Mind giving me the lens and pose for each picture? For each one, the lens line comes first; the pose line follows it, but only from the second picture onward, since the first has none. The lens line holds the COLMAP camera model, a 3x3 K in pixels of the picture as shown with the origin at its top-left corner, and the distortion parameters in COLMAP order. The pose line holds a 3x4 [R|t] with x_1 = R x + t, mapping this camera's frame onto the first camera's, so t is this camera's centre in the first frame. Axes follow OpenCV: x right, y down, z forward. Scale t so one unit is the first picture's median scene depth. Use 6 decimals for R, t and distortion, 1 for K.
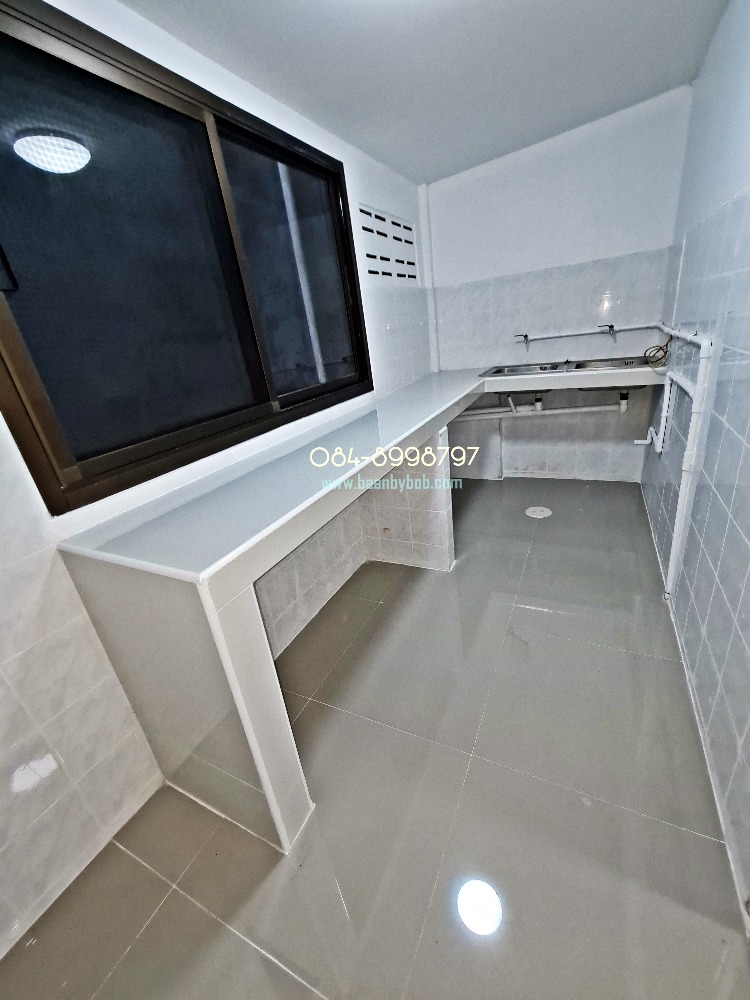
lens RADIAL K [[409.8, 0, 375.0], [0, 409.8, 500.0], [0, 0, 1]] dist [-0.000595, 0.000701]
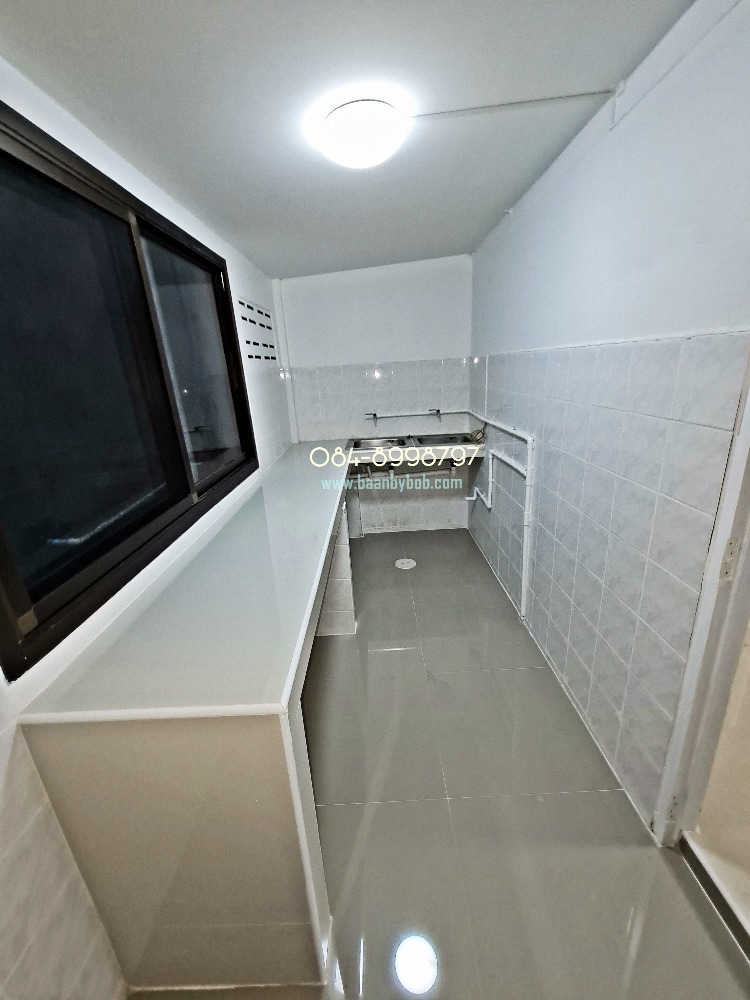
lens RADIAL K [[411.5, 0, 375.0], [0, 411.5, 500.0], [0, 0, 1]] dist [-0.000477, -0.000642]
pose [[0.890122, -0.069614, 0.450375, -0.211742], [0.122260, 0.988514, -0.088842, -0.063072], [-0.439017, 0.134143, 0.888408, -0.017398]]
